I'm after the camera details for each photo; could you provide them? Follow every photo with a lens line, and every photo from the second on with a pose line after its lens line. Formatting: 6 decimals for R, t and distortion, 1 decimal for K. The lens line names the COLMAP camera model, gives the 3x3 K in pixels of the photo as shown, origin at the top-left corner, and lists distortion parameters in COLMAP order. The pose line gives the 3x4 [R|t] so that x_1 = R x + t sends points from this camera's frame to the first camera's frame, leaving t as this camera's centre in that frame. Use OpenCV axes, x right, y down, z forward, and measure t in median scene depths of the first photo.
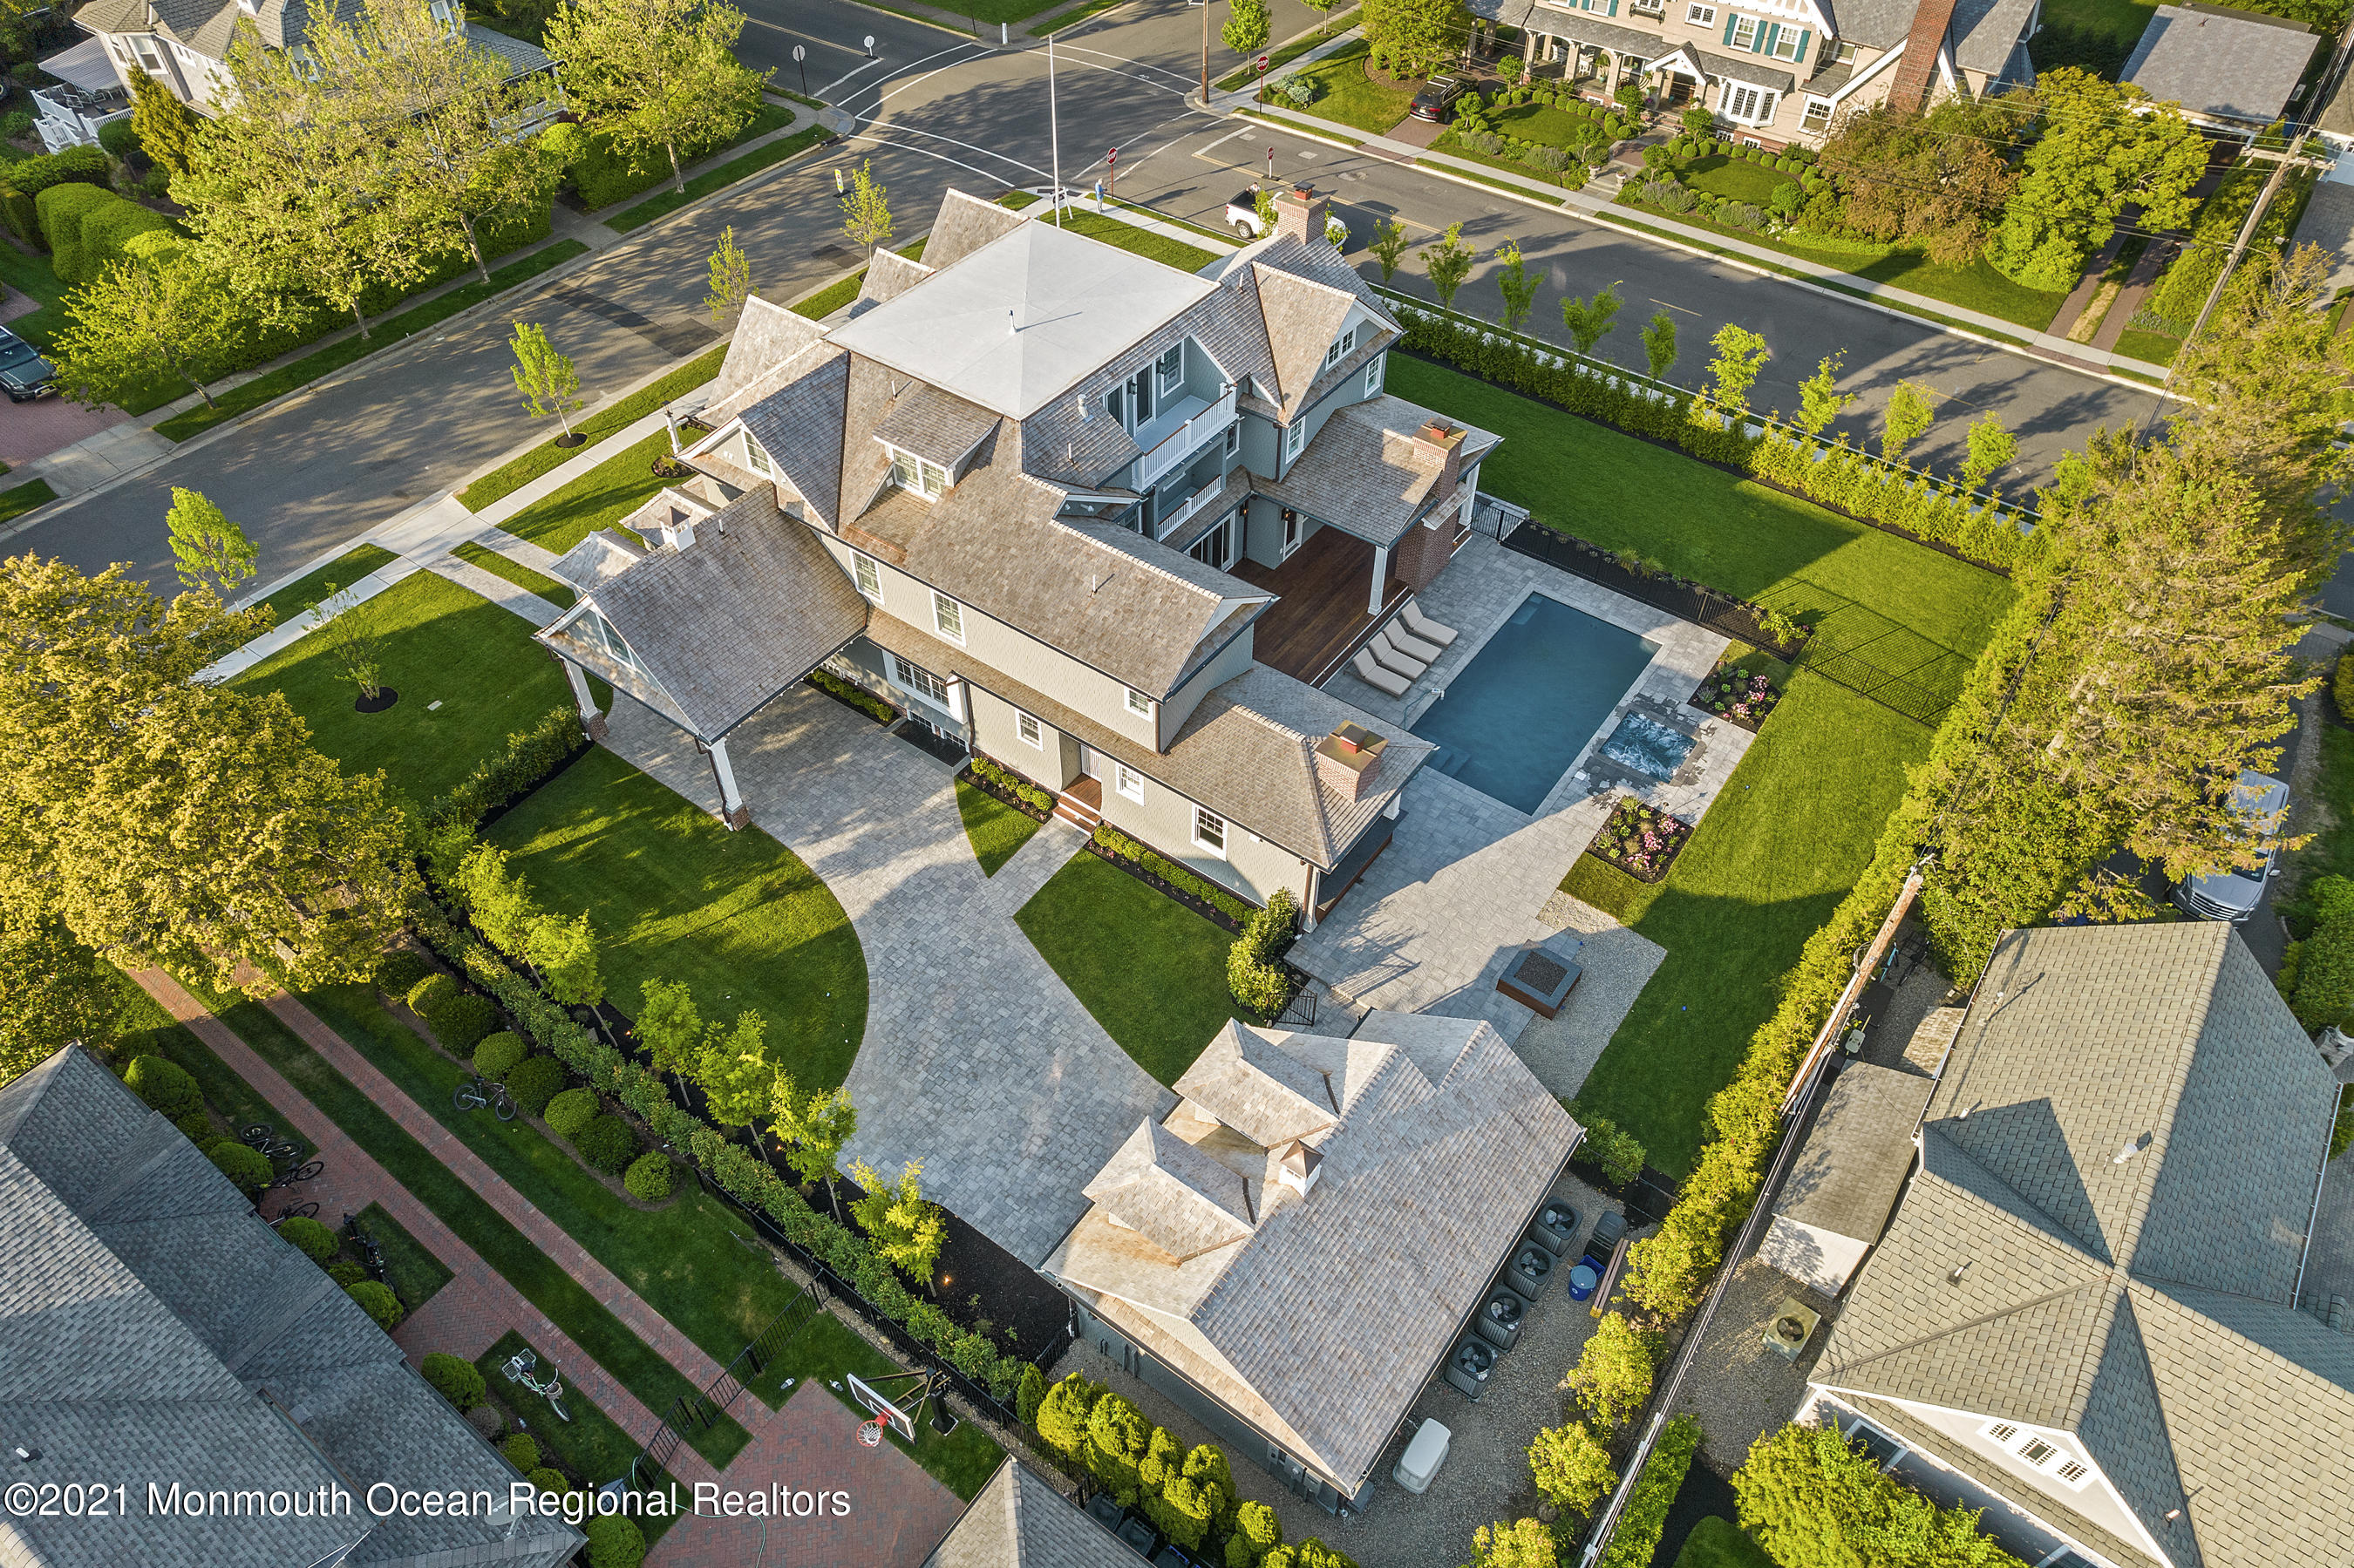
lens RADIAL K [[1522.6, 0, 1172.7], [0, 1522.6, 787.3], [0, 0, 1]] dist [-0.079696, 0.069059]
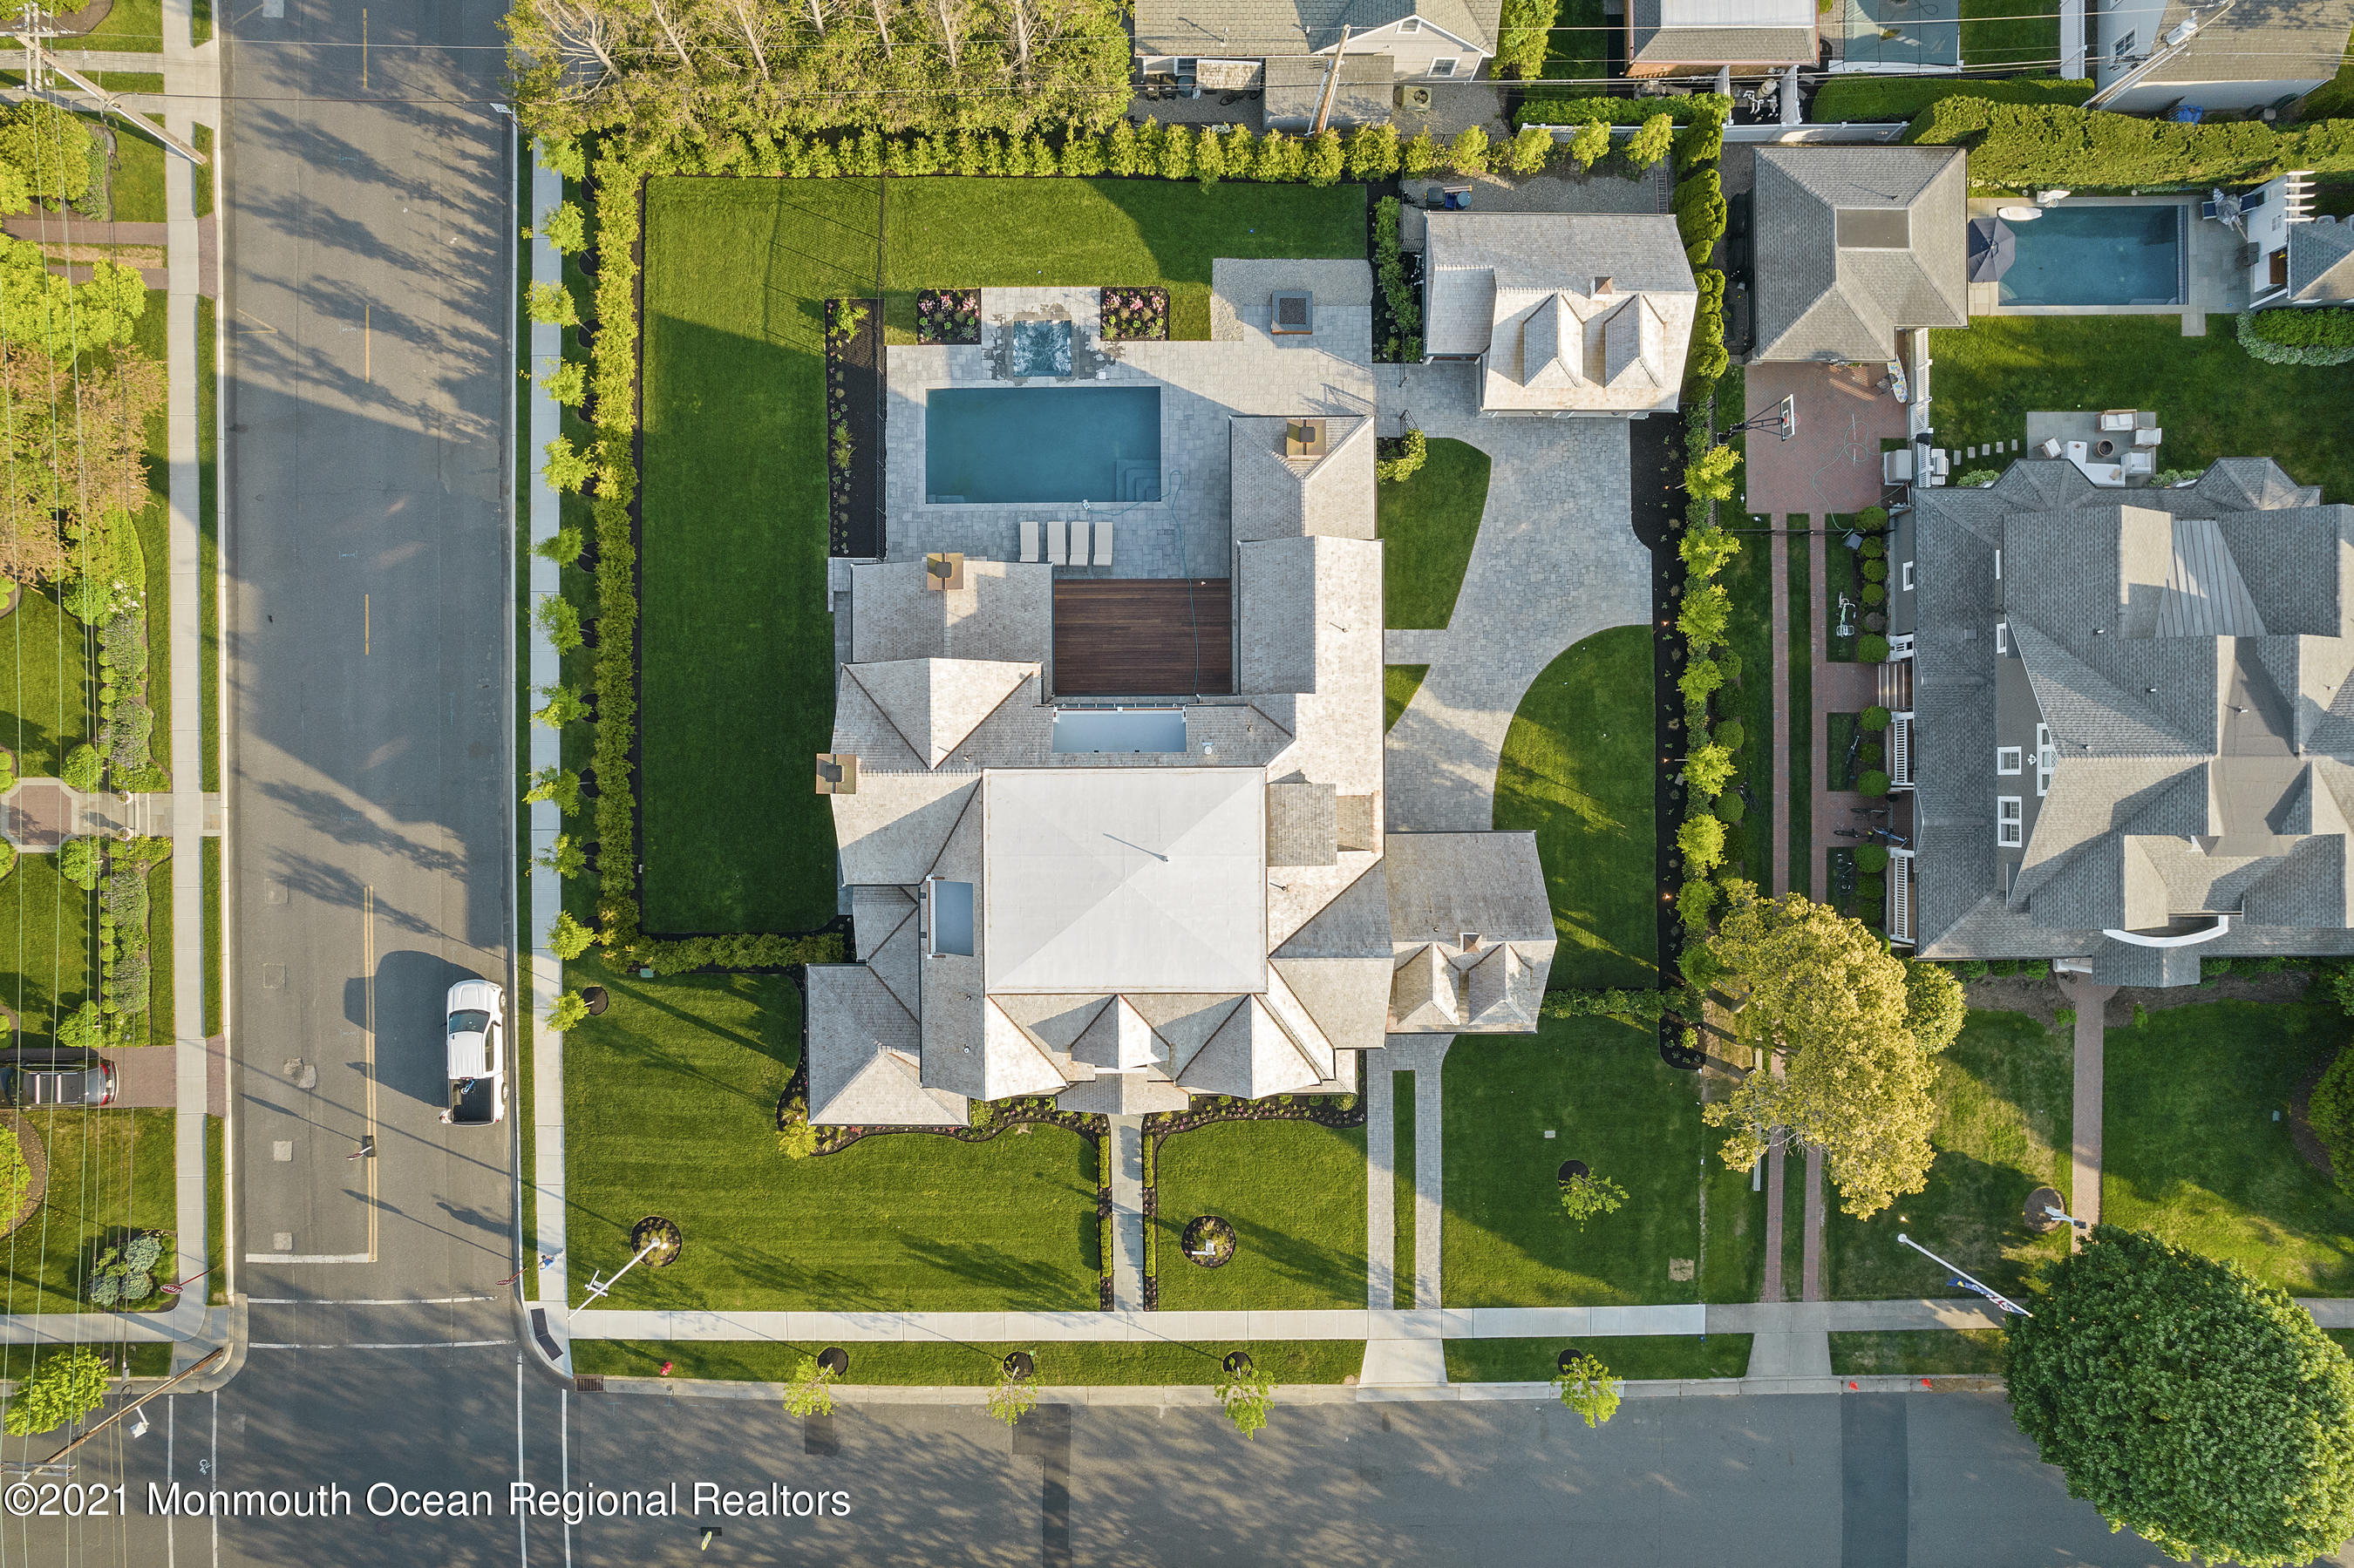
lens RADIAL K [[1522.6, 0, 1172.7], [0, 1522.6, 787.3], [0, 0, 1]] dist [-0.079696, 0.069059]
pose [[-0.595113, -0.803573, -0.010509, -0.039738], [0.571070, -0.432053, 0.698004, -0.838783], [-0.565438, 0.409390, 0.716017, 0.111369]]
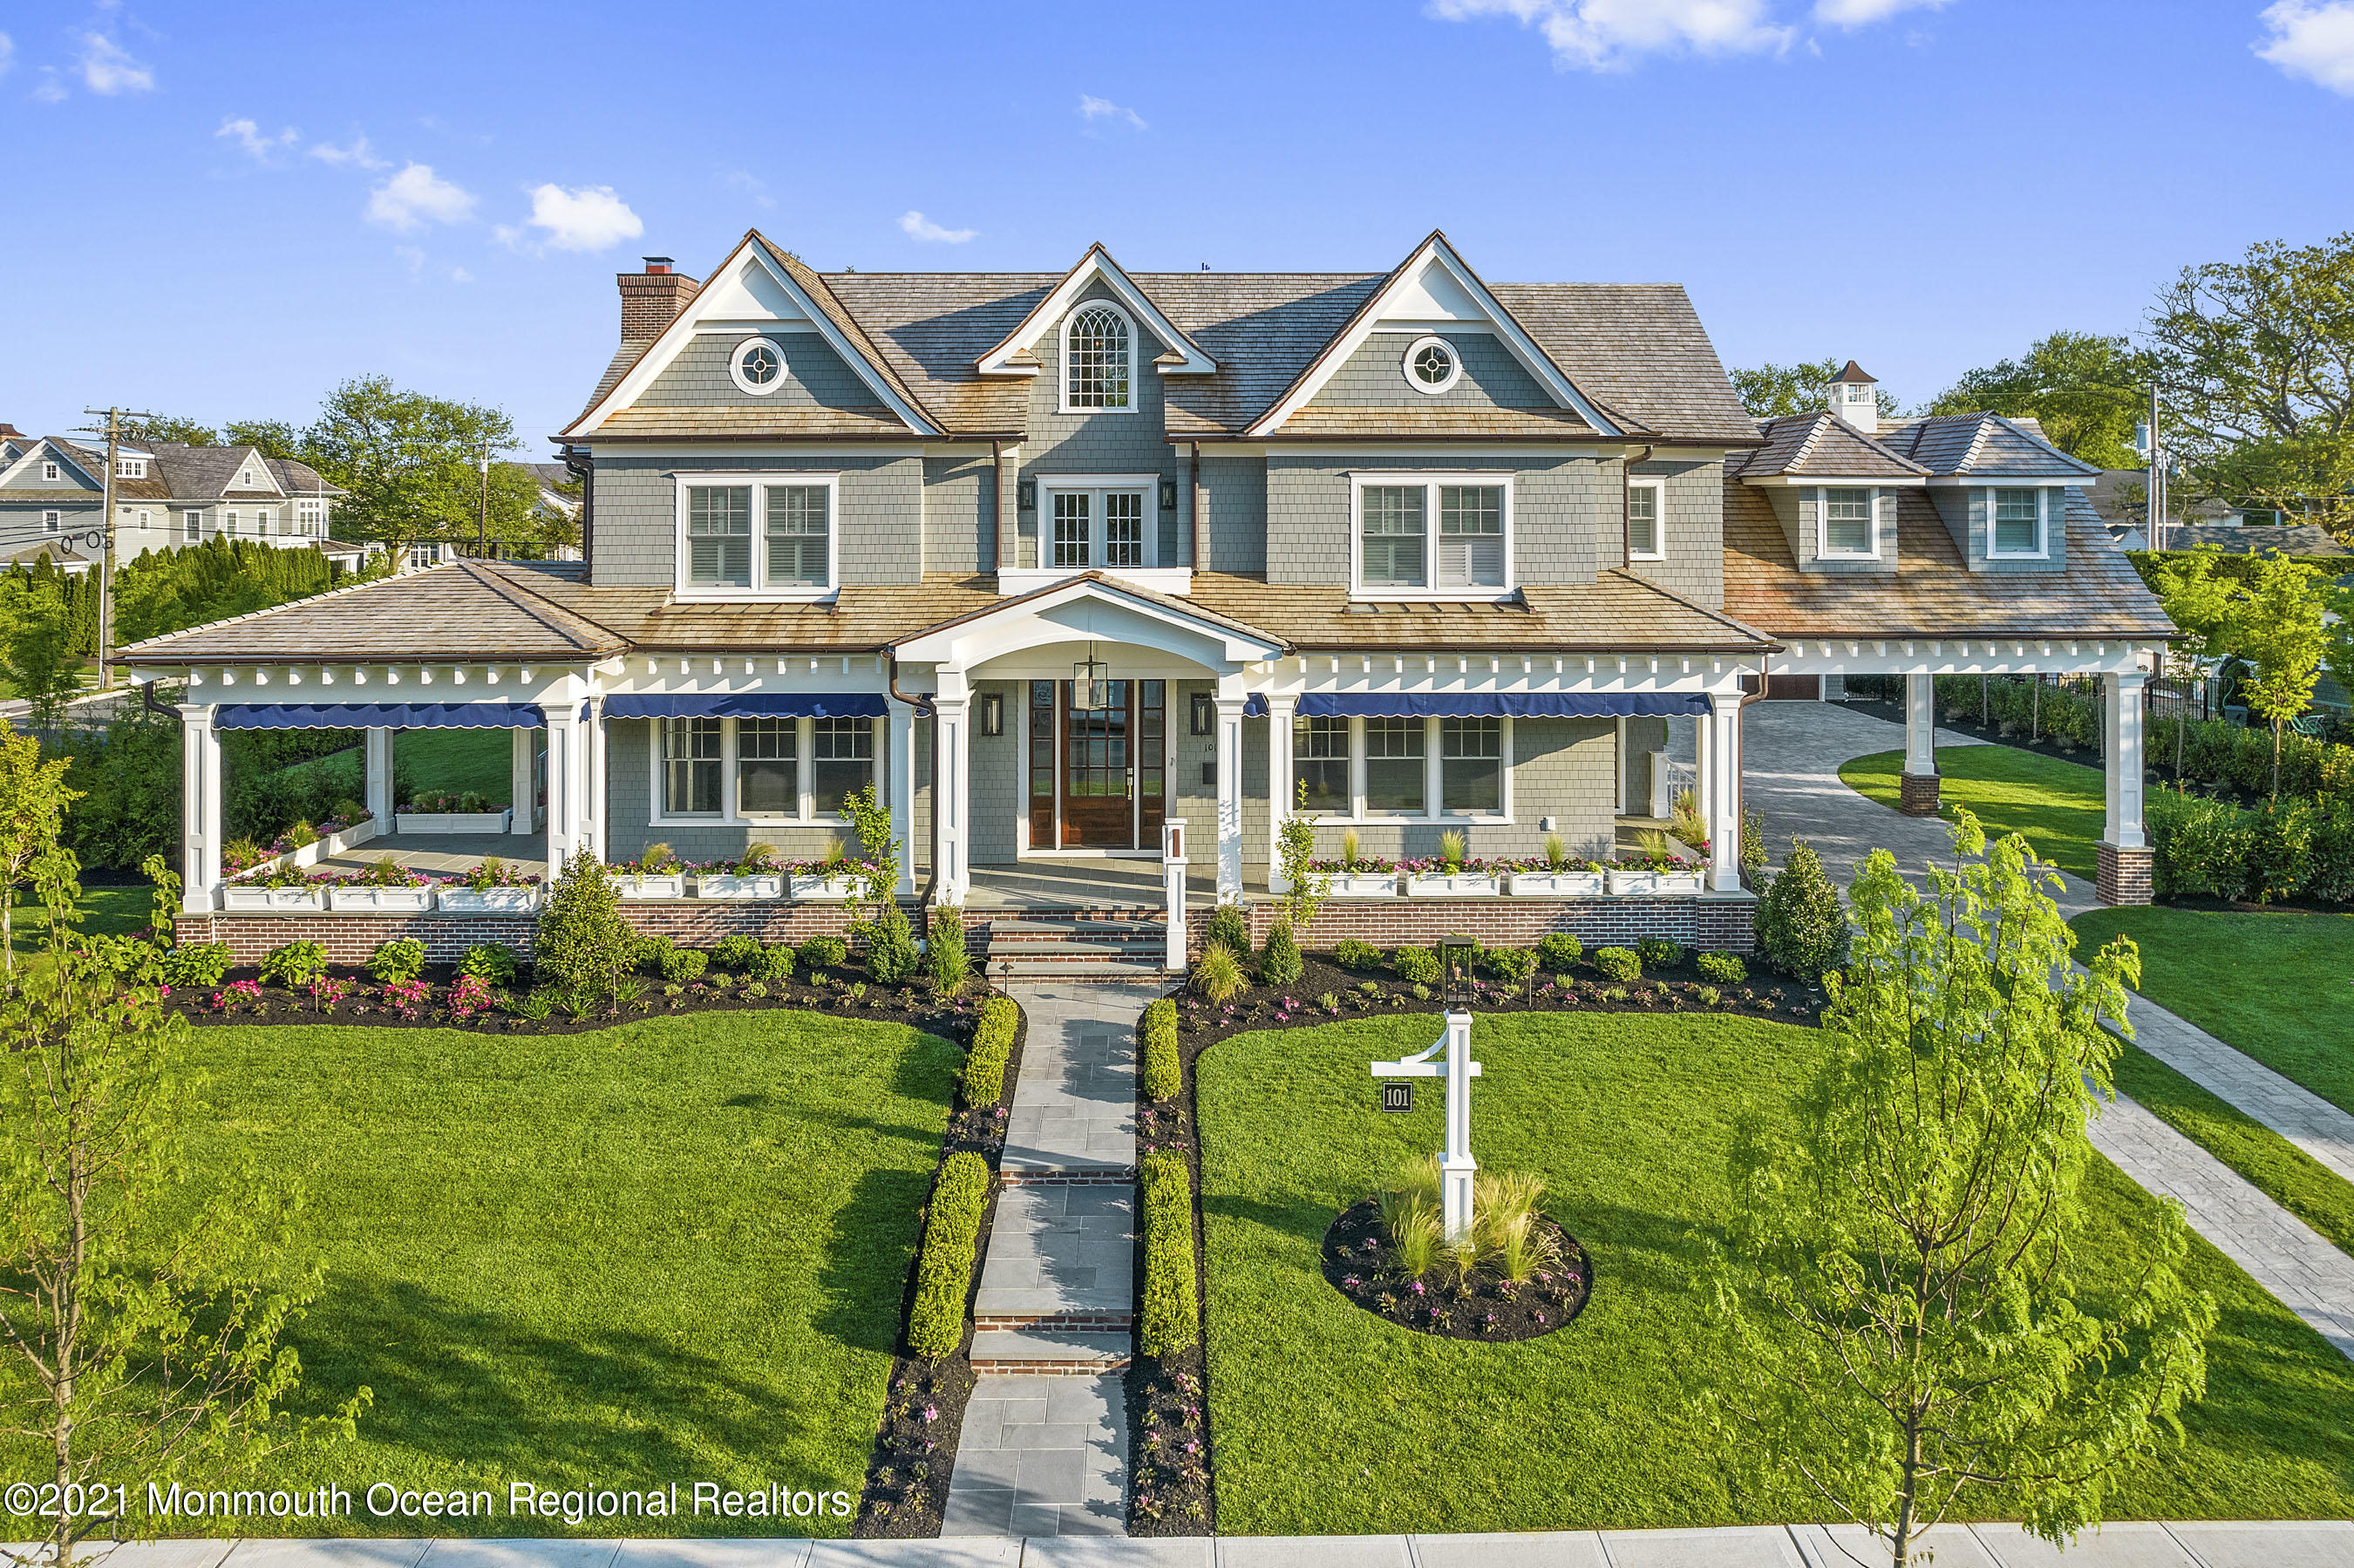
lens RADIAL K [[1587.0, 0, 1176.4], [0, 1587.0, 482.5], [0, 0, 1]] dist [-0.050751, -0.001482]
pose [[-0.599822, 0.003323, 0.800126, -0.481592], [0.572807, 0.699992, 0.426502, -0.412938], [-0.558665, 0.714143, -0.421774, 1.034420]]
